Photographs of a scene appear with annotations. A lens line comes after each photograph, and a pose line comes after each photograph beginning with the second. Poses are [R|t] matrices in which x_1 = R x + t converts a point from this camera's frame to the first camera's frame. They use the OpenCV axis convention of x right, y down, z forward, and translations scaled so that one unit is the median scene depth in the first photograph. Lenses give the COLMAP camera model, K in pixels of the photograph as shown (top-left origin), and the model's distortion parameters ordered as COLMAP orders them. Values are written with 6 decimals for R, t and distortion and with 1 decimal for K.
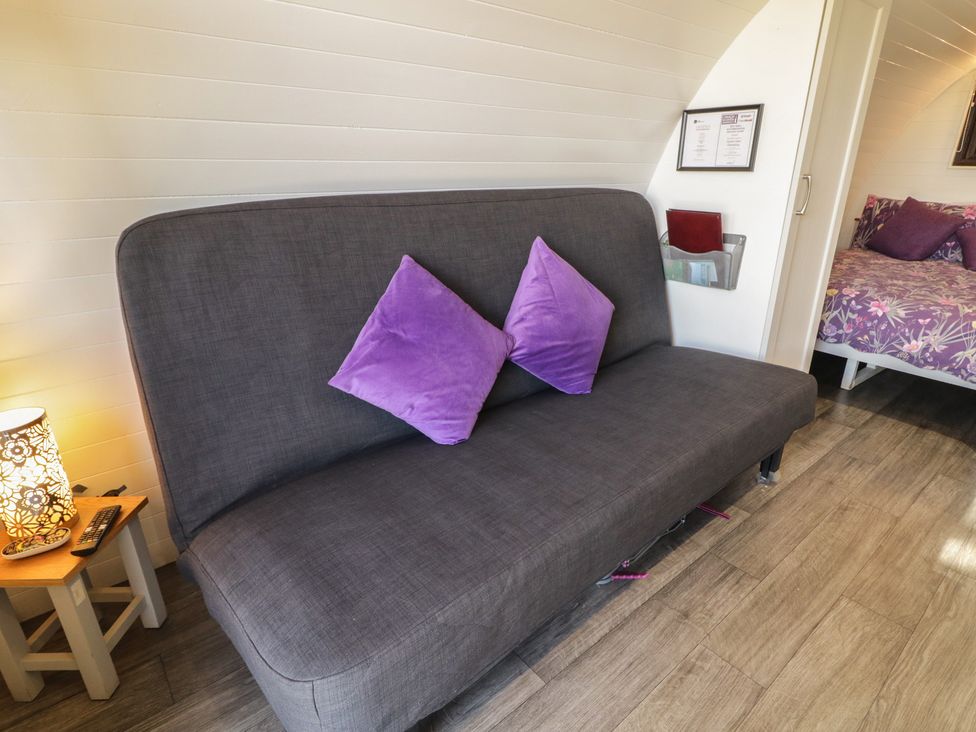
lens RADIAL K [[545.3, 0, 492.3], [0, 545.3, 361.6], [0, 0, 1]] dist [0.000214, 0.000507]
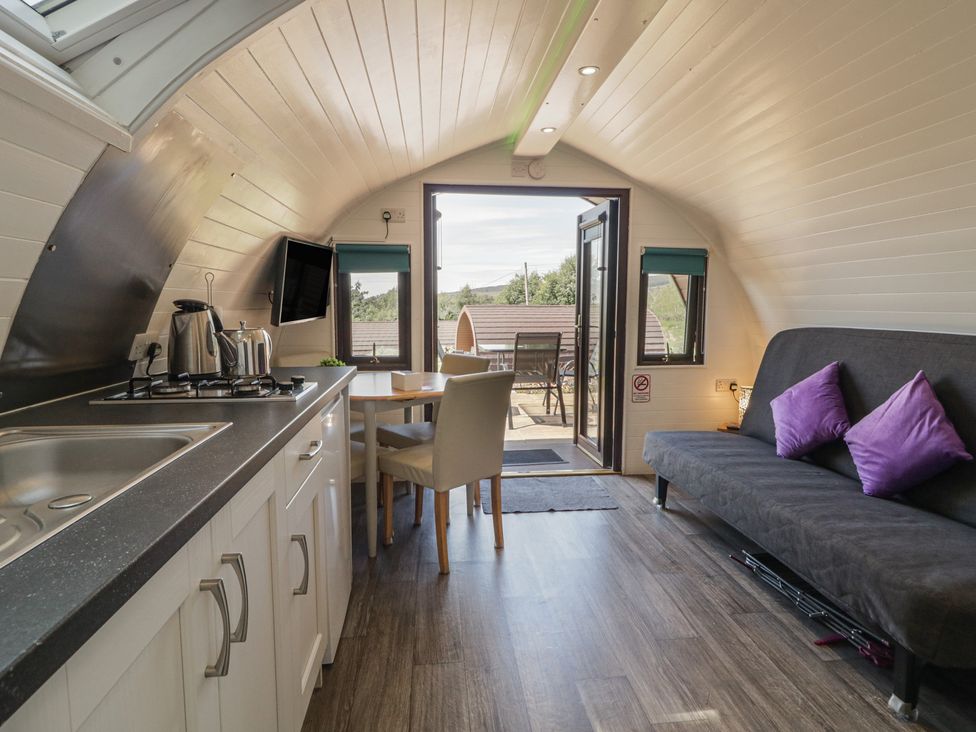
lens RADIAL K [[545.3, 0, 488.5], [0, 545.3, 366.1], [0, 0, 1]] dist [0.000214, 0.000507]
pose [[-0.567542, 0.090105, -0.818399, 1.981356], [-0.285529, 0.910769, 0.298283, -0.398874], [0.772250, 0.402964, -0.491172, 1.027959]]
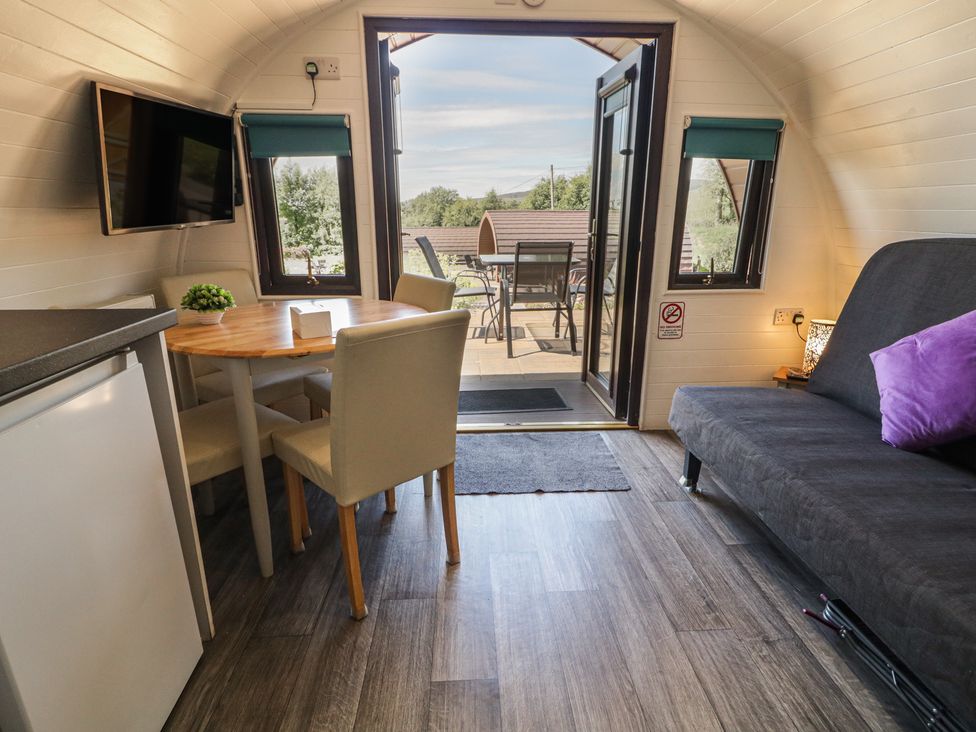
lens RADIAL K [[516.2, 0, 489.1], [0, 516.2, 360.9], [0, 0, 1]] dist [-0.001220, 0.000452]
pose [[-0.609244, 0.220240, -0.761785, 1.286741], [-0.274442, 0.842730, 0.463129, -0.286255], [0.743978, 0.491224, -0.452985, 0.781247]]
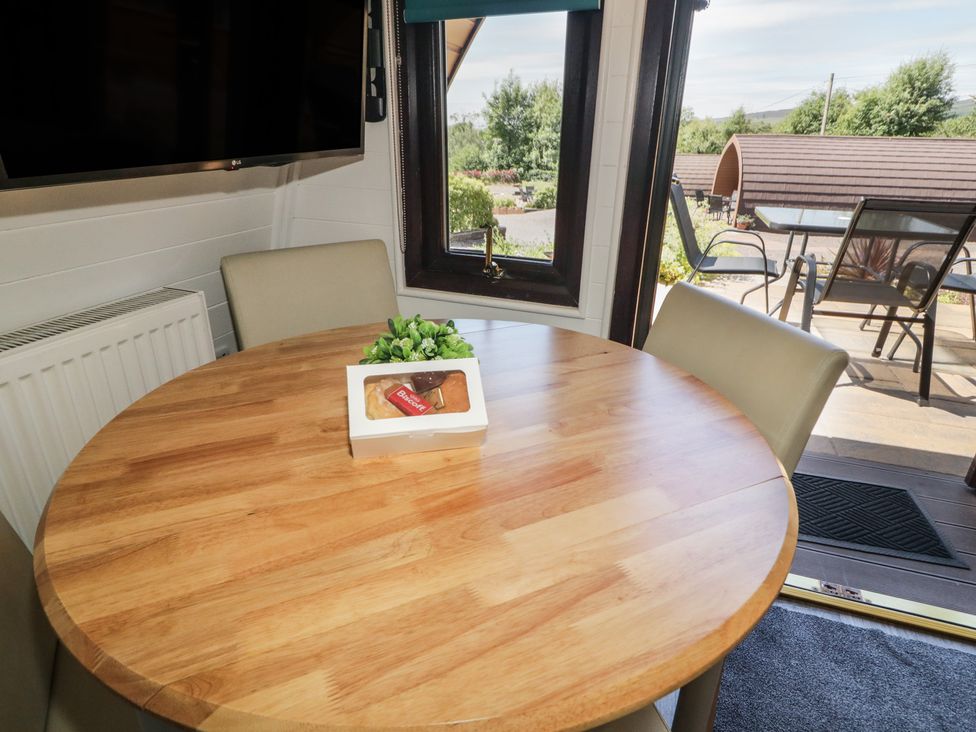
lens RADIAL K [[545.3, 0, 493.0], [0, 545.3, 361.0], [0, 0, 1]] dist [0.000214, 0.000507]
pose [[-0.858264, 0.185785, -0.478400, 0.772605], [-0.193707, 0.745955, 0.637204, -0.052551], [0.475248, 0.639559, -0.604238, 0.128735]]
